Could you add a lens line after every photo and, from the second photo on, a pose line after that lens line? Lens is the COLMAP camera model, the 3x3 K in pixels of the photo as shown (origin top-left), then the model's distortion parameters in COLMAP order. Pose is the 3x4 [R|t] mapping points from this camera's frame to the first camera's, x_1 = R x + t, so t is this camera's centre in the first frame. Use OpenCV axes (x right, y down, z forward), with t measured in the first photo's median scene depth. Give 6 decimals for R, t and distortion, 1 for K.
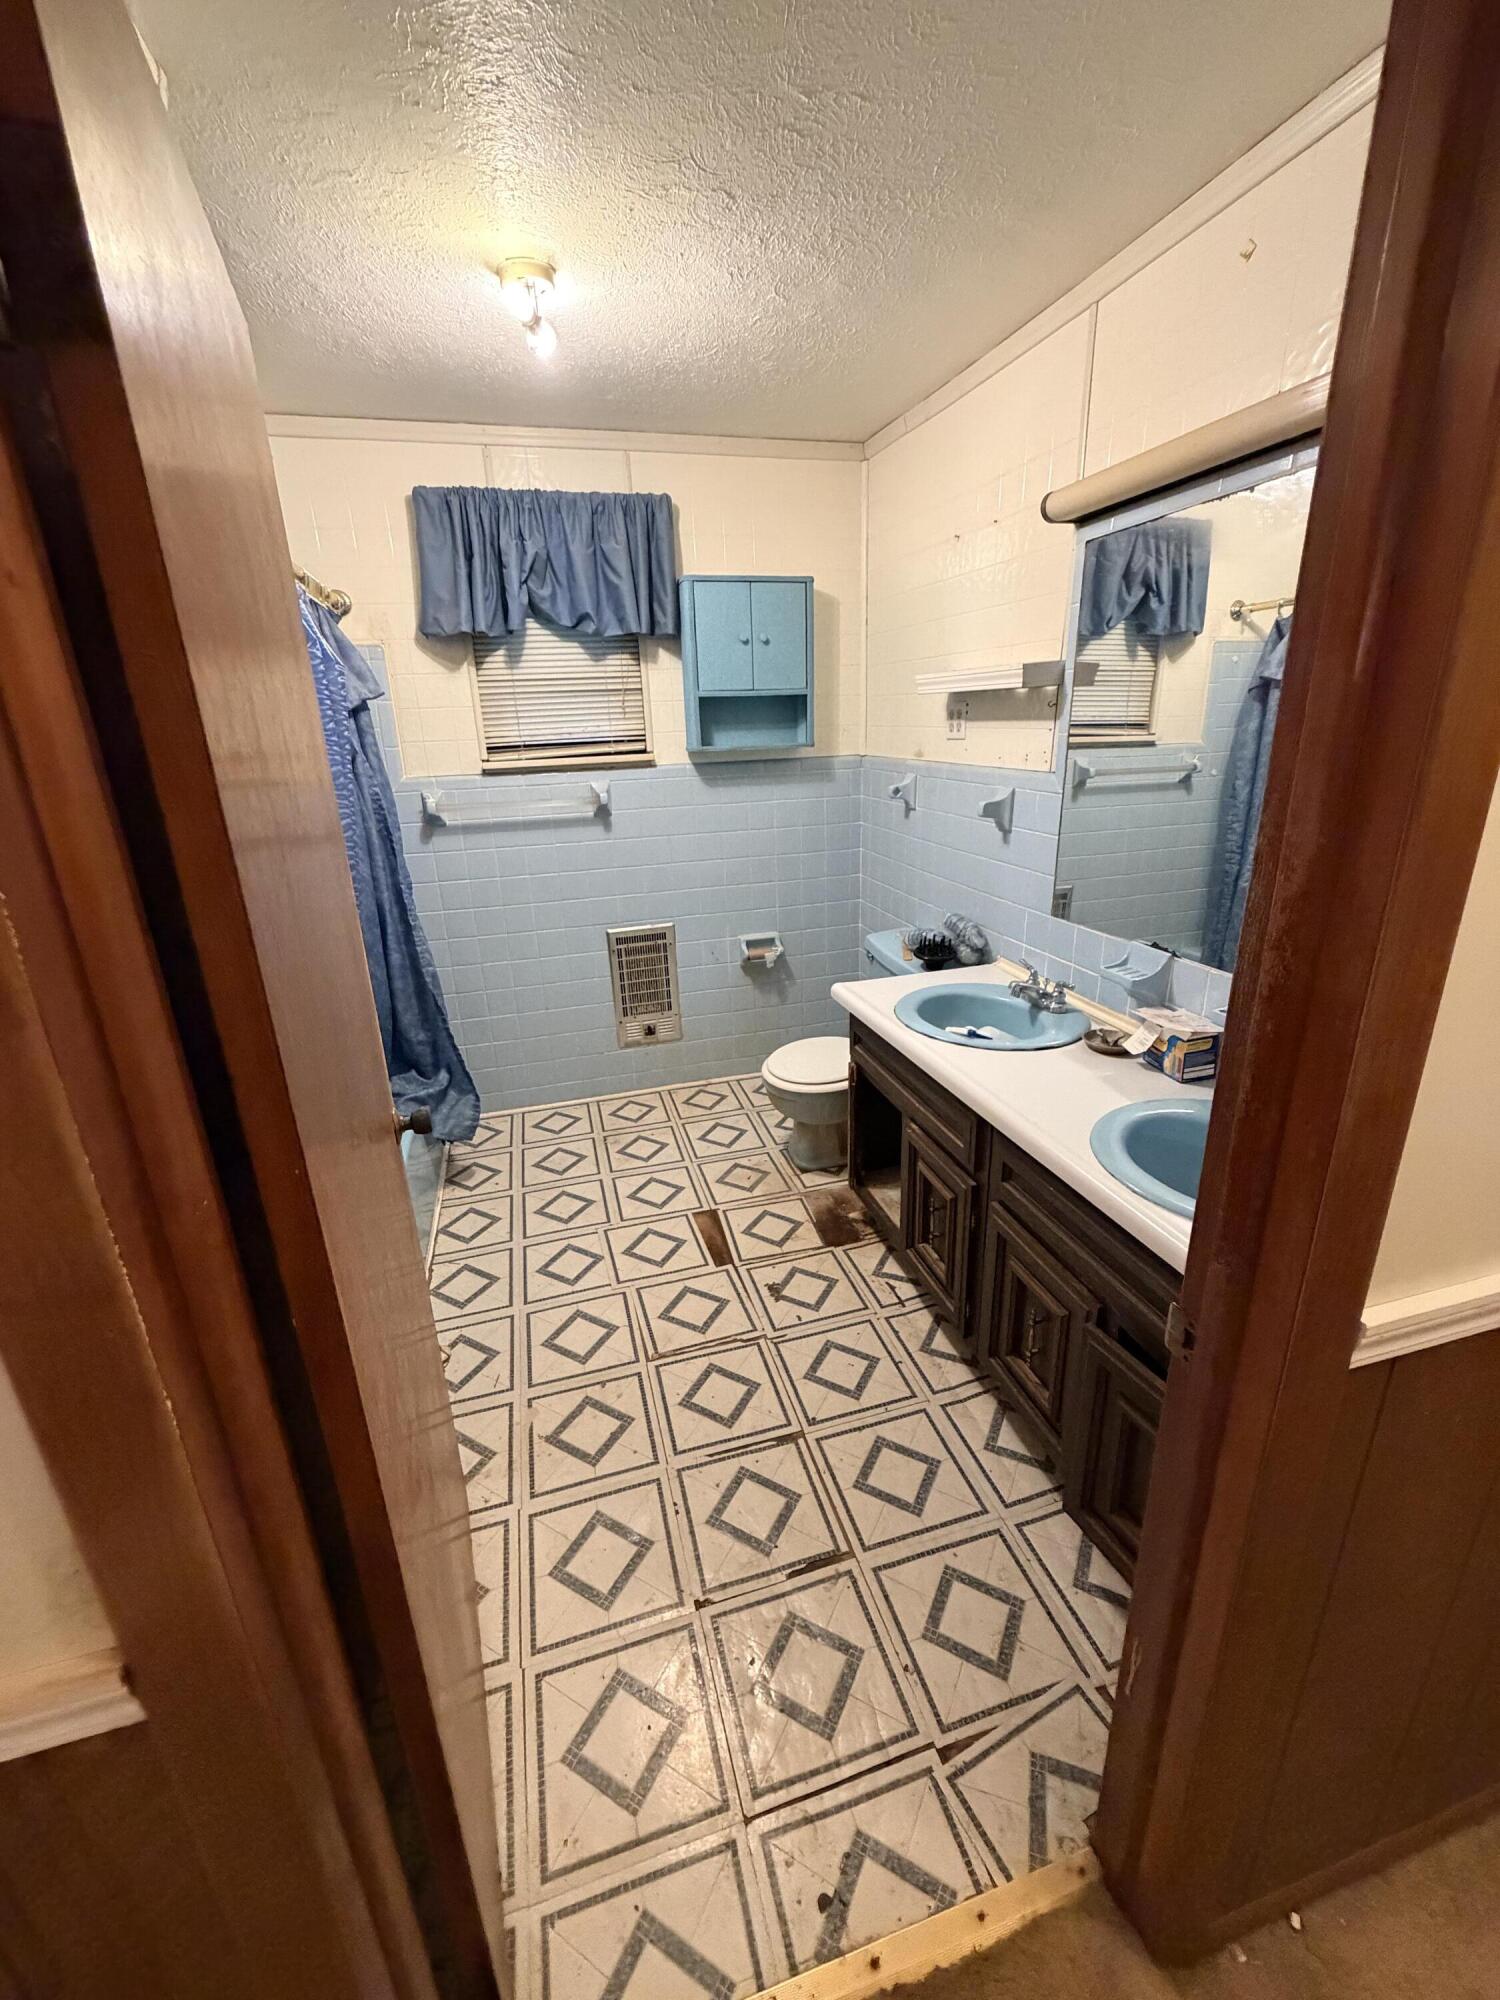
lens RADIAL K [[796.1, 0, 750.0], [0, 796.1, 1000.0], [0, 0, 1]] dist [0.000827, -0.000020]
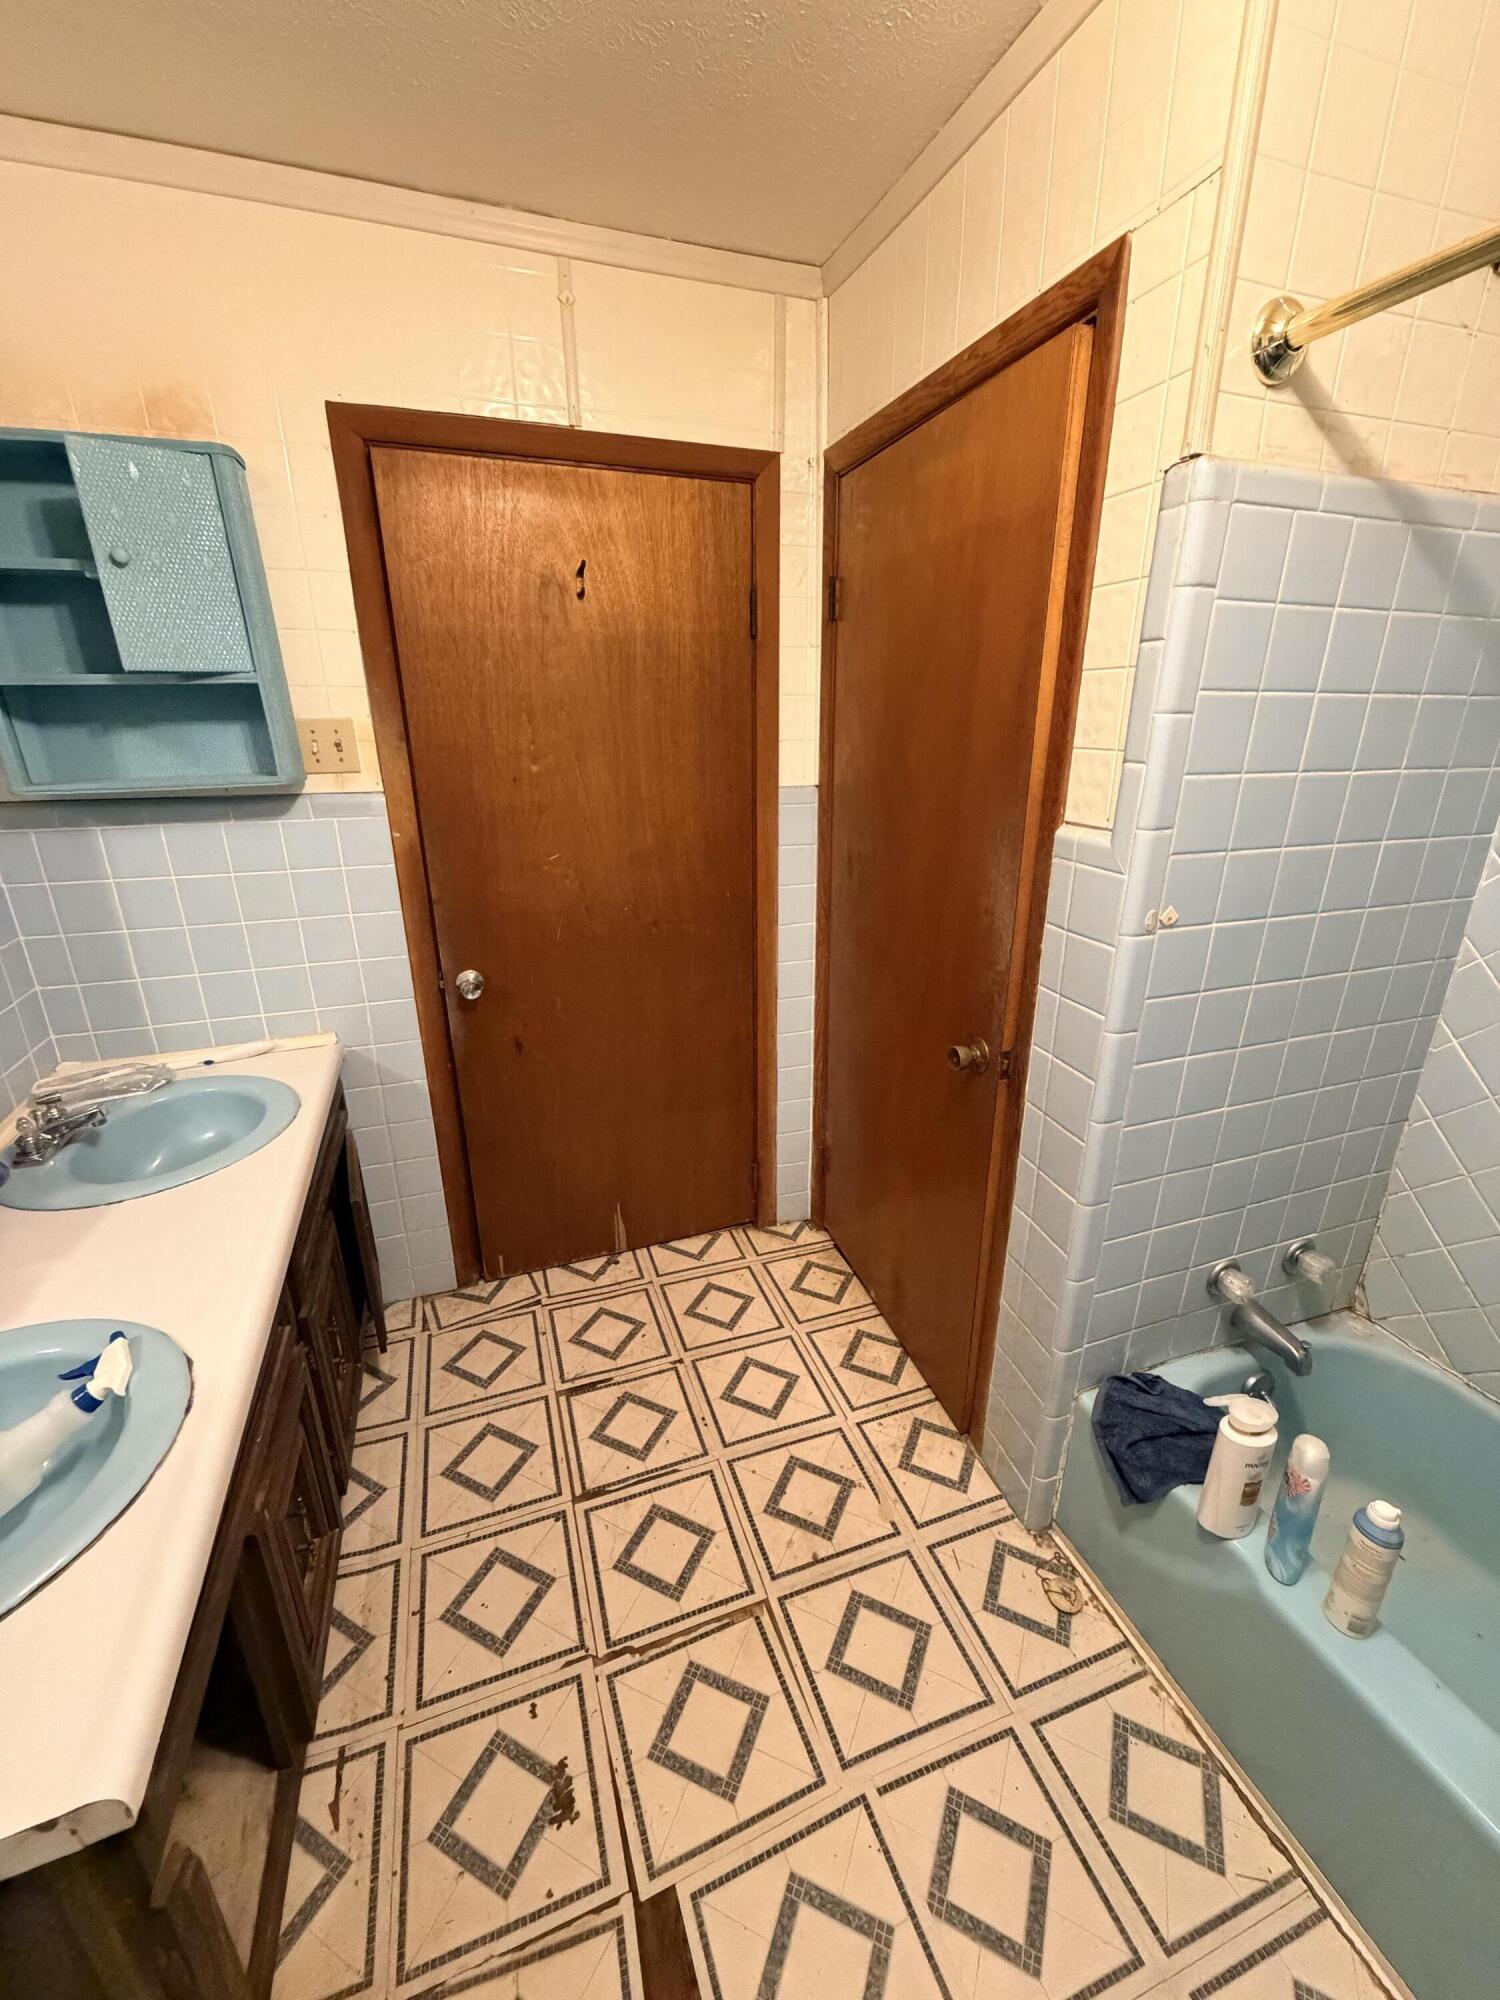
lens RADIAL K [[796.1, 0, 750.0], [0, 796.1, 1000.0], [0, 0, 1]] dist [0.000827, -0.000020]
pose [[-0.997185, 0.055753, -0.050131, -0.112941], [0.011843, 0.777357, 0.628948, -0.440866], [0.074036, 0.626584, -0.775829, 1.273675]]
